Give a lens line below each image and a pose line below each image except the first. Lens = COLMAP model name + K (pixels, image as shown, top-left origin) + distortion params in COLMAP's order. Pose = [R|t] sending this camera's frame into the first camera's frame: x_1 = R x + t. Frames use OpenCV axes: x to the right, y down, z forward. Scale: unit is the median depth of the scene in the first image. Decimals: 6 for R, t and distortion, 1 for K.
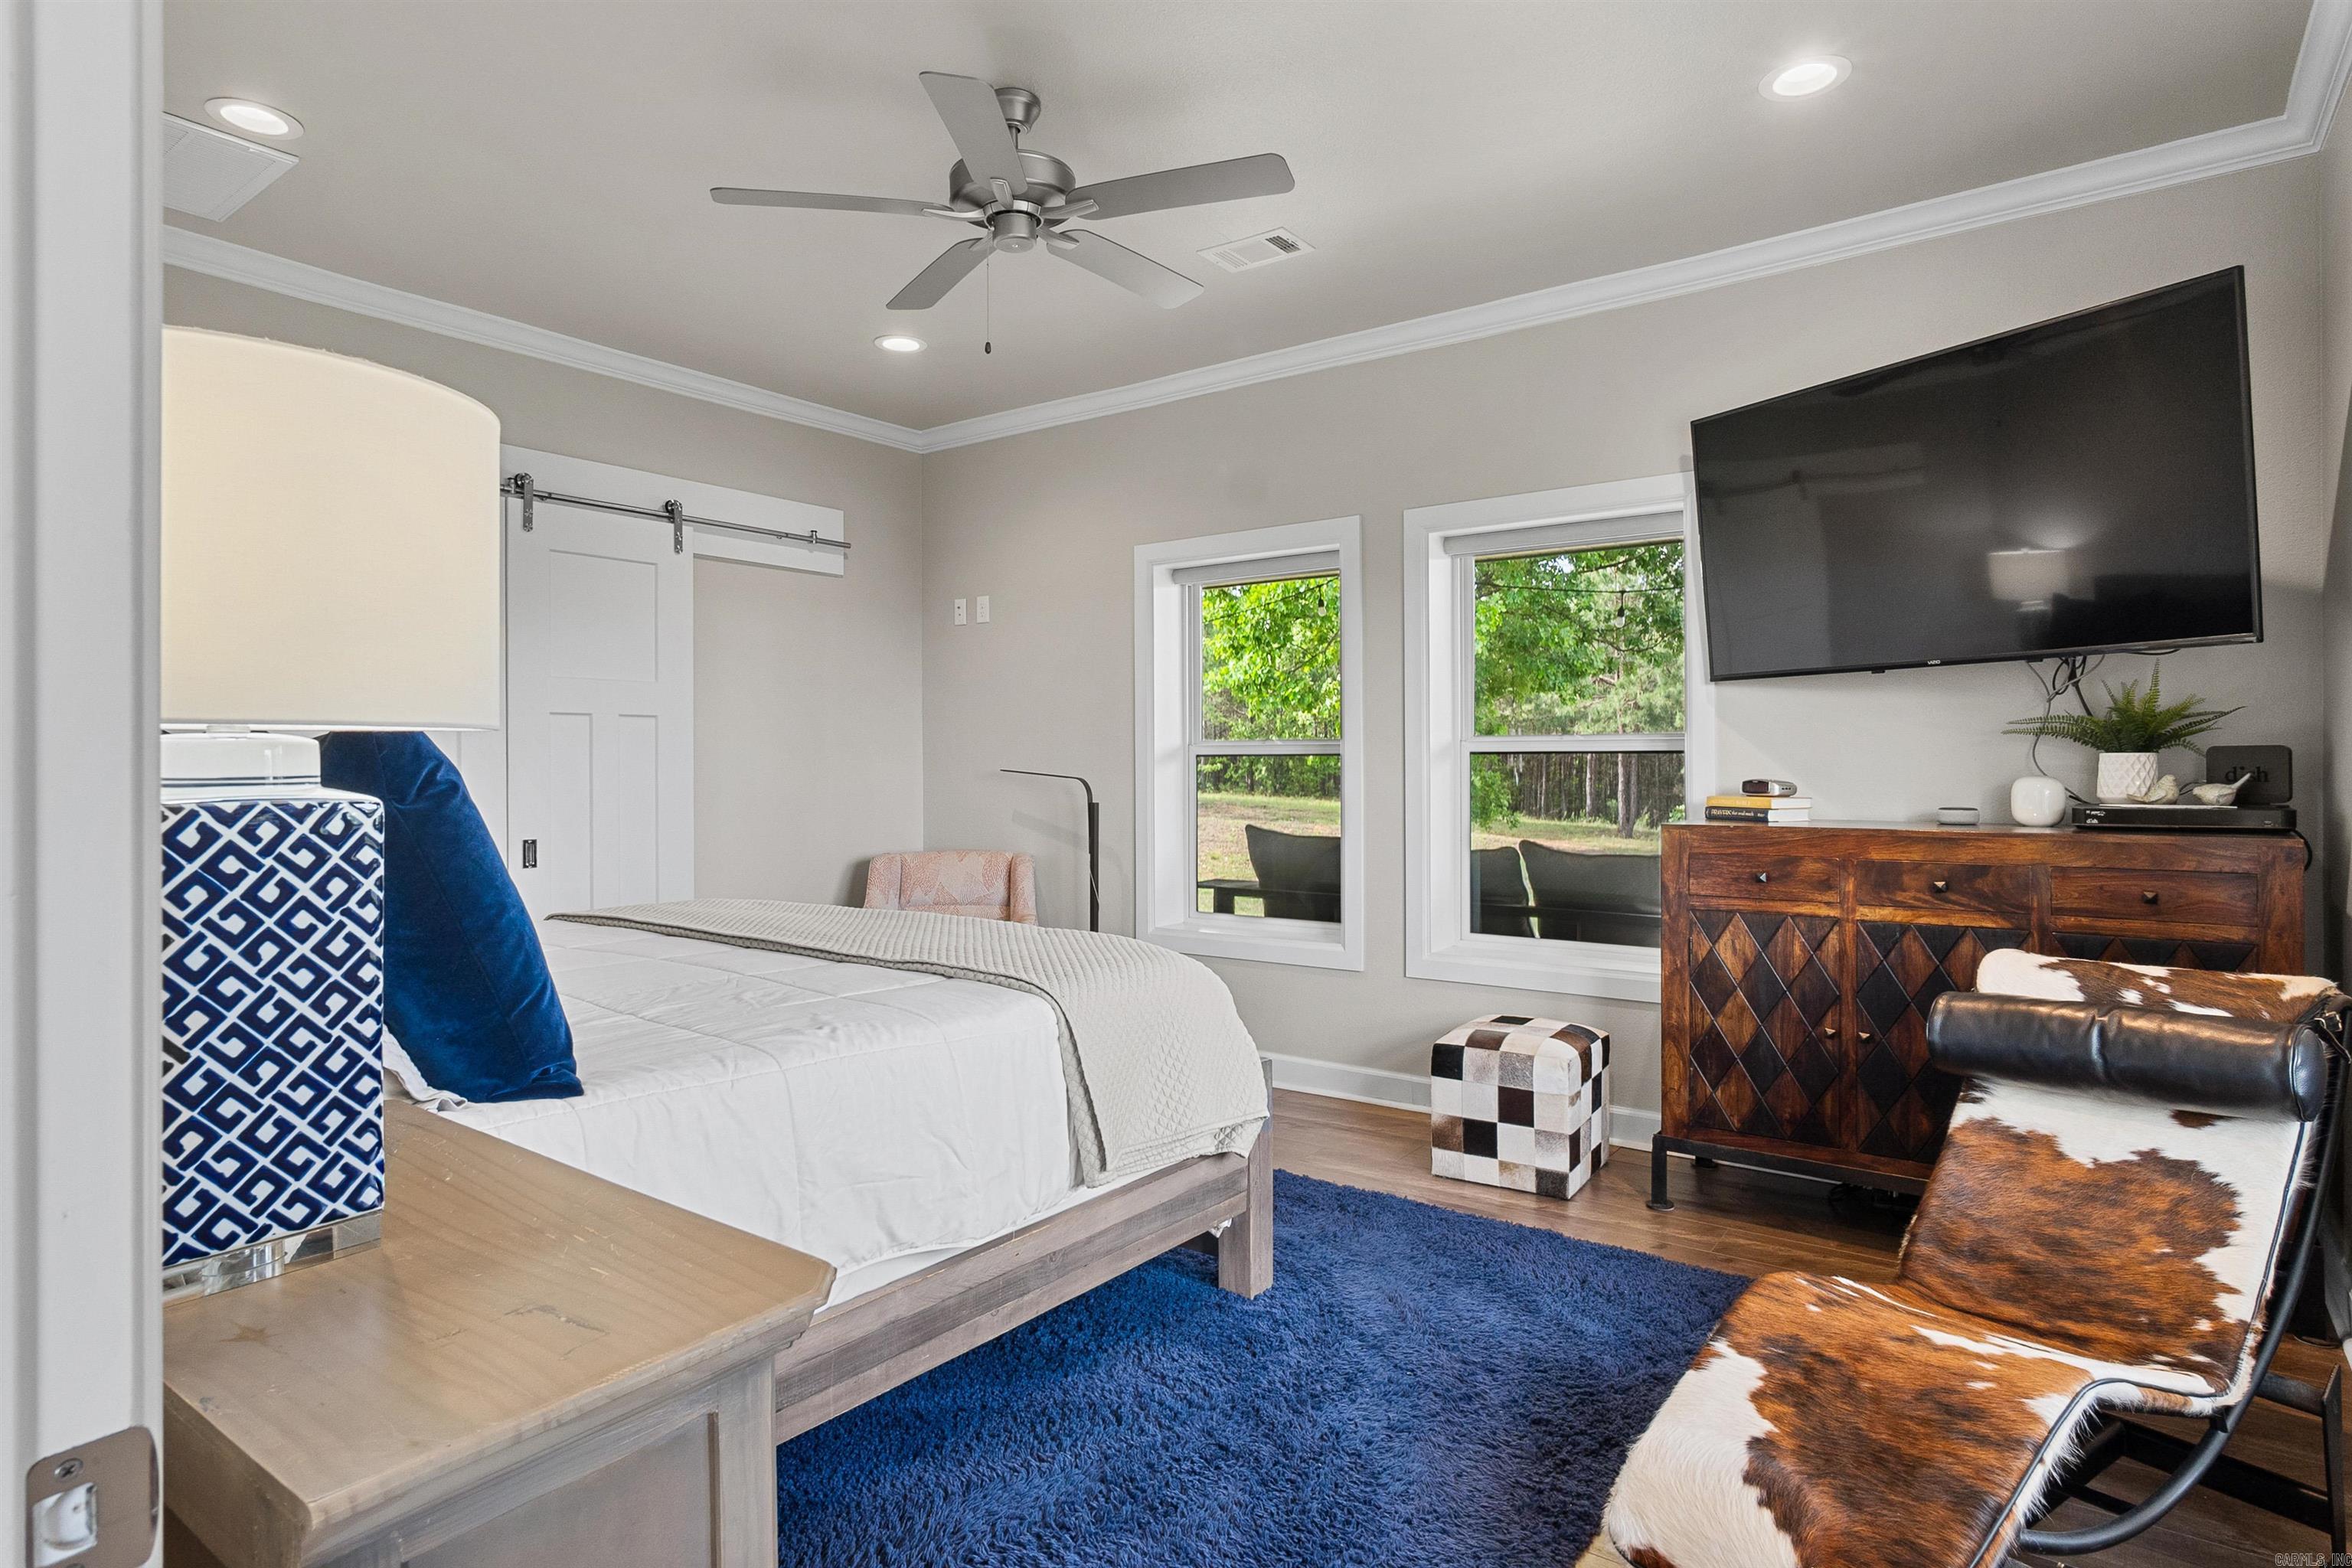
lens RADIAL K [[1257.8, 0, 1185.0], [0, 1257.8, 769.9], [0, 0, 1]] dist [-0.002260, 0.004854]
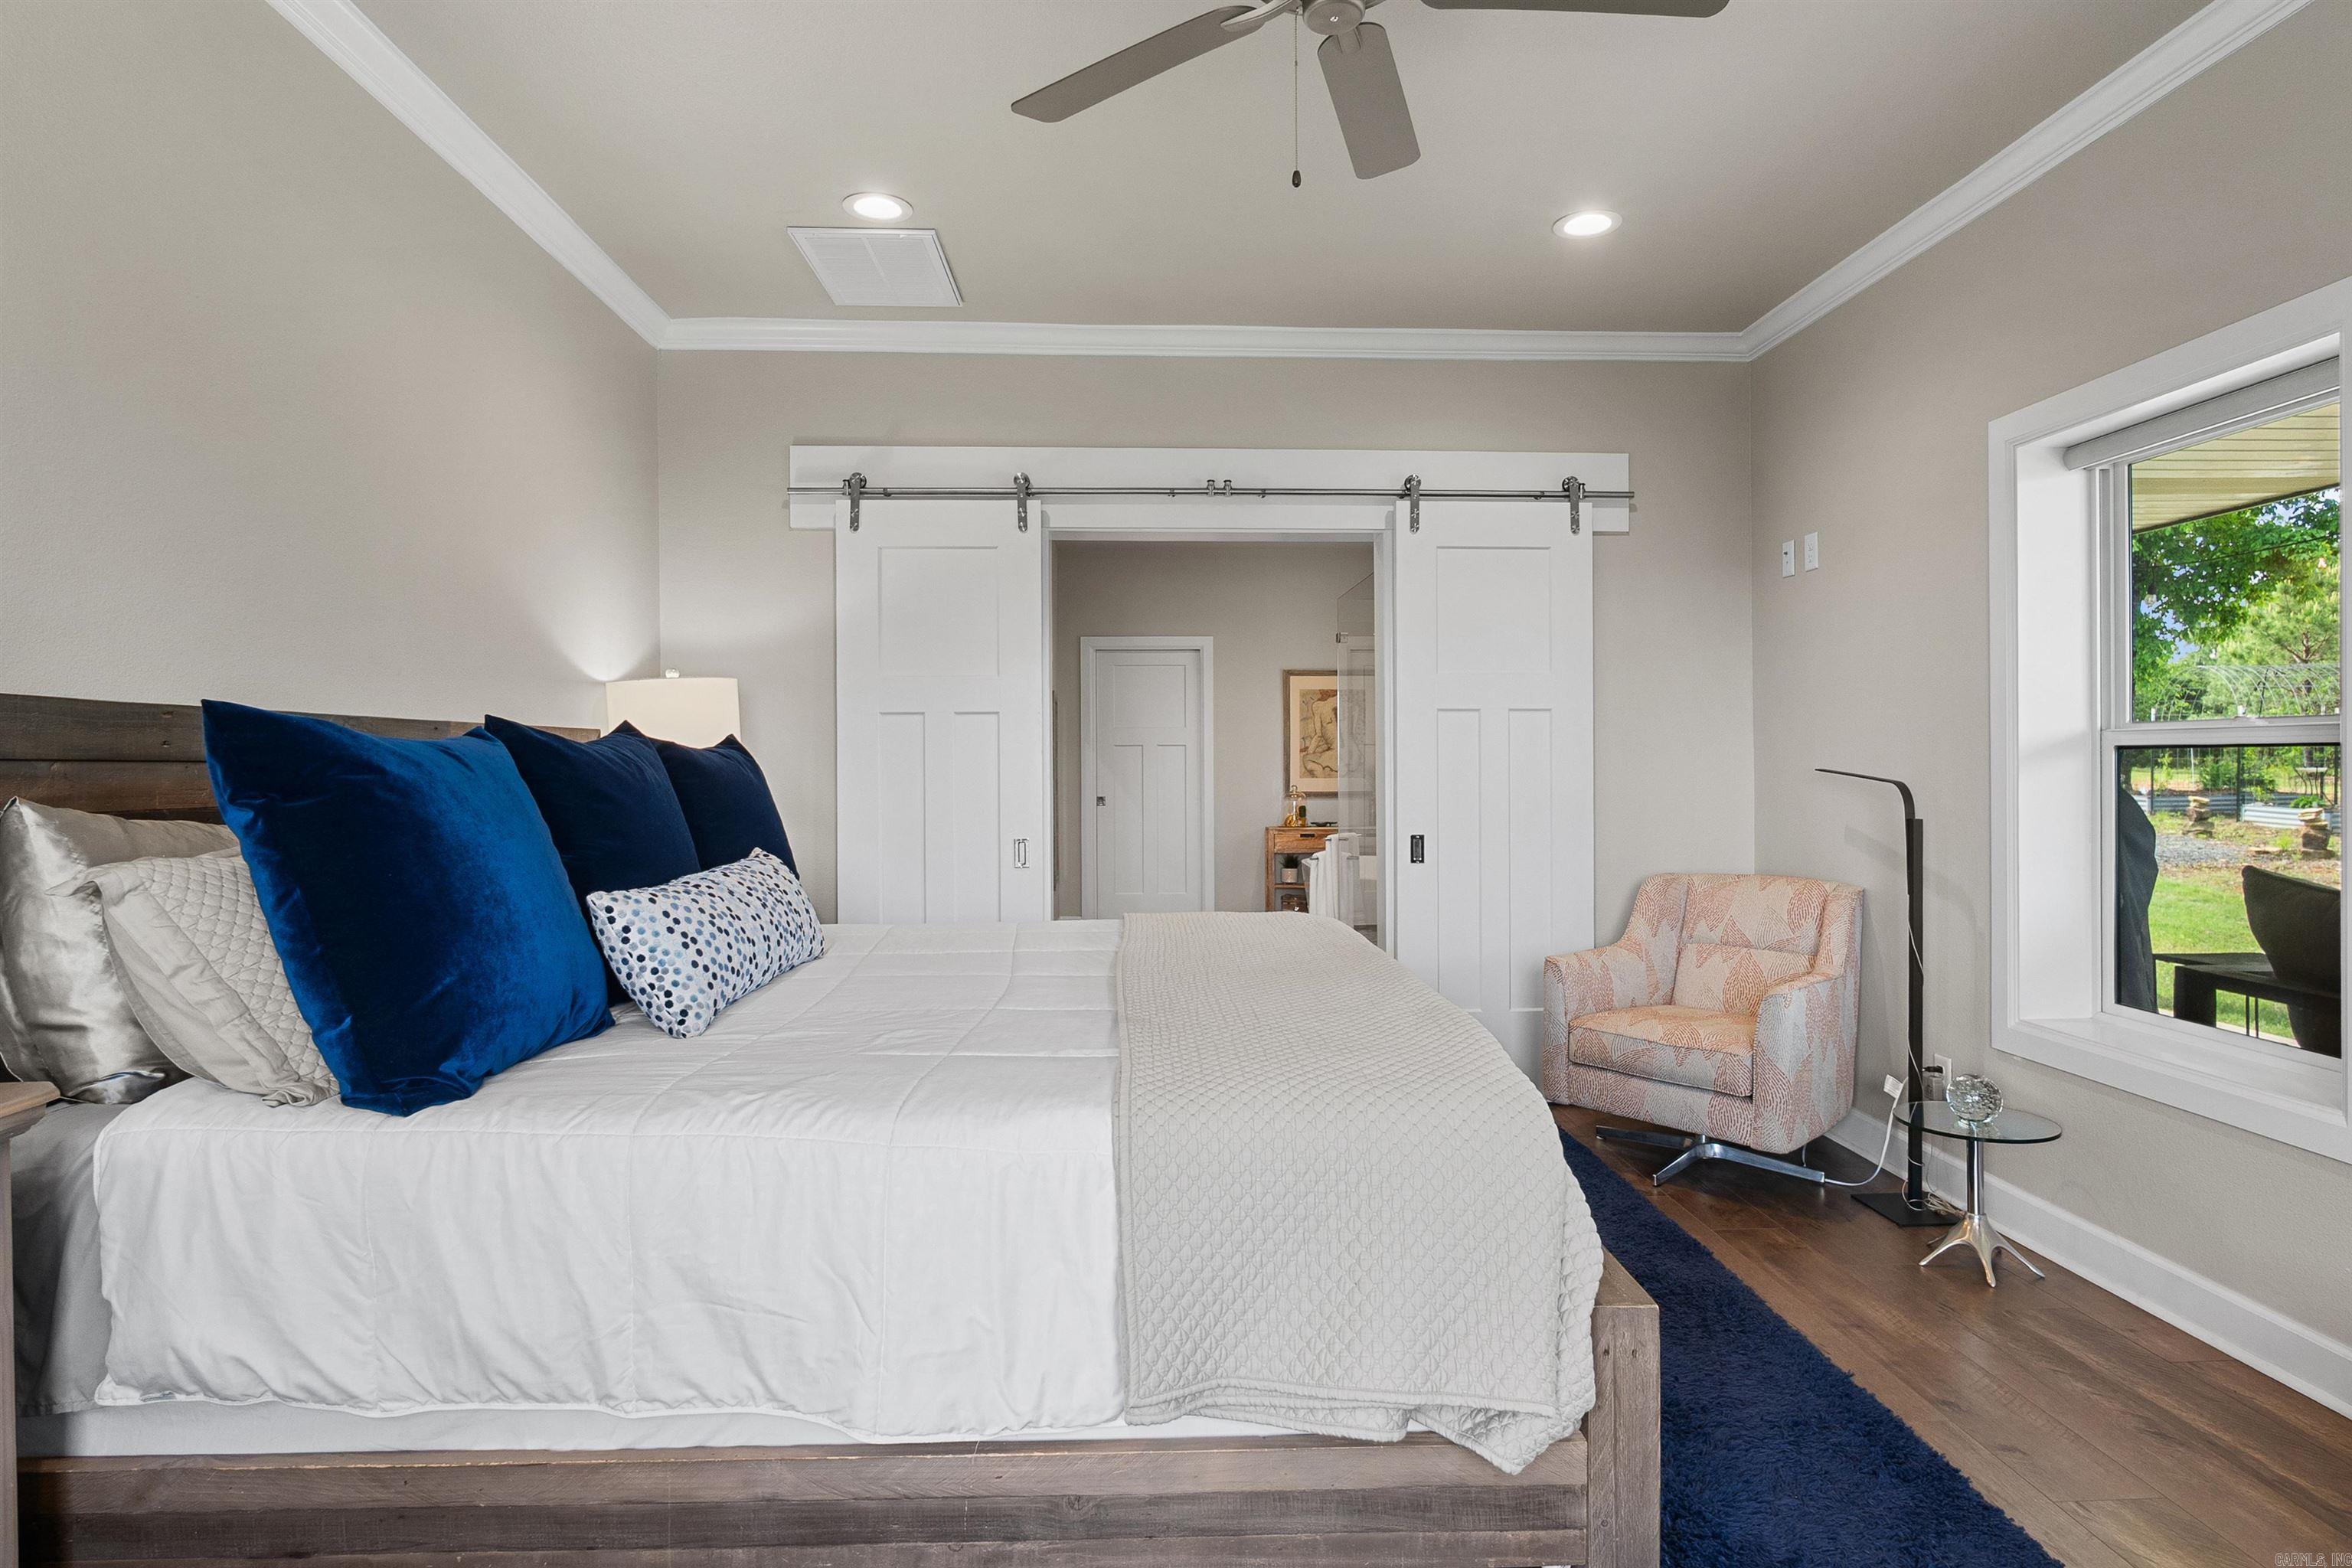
lens RADIAL K [[1257.8, 0, 1178.3], [0, 1257.8, 784.5], [0, 0, 1]] dist [-0.002260, 0.004854]
pose [[0.631766, 0.014895, -0.775016, 0.188872], [-0.002491, 0.999849, 0.017185, -0.003309], [0.775155, -0.008927, 0.631708, 0.262395]]
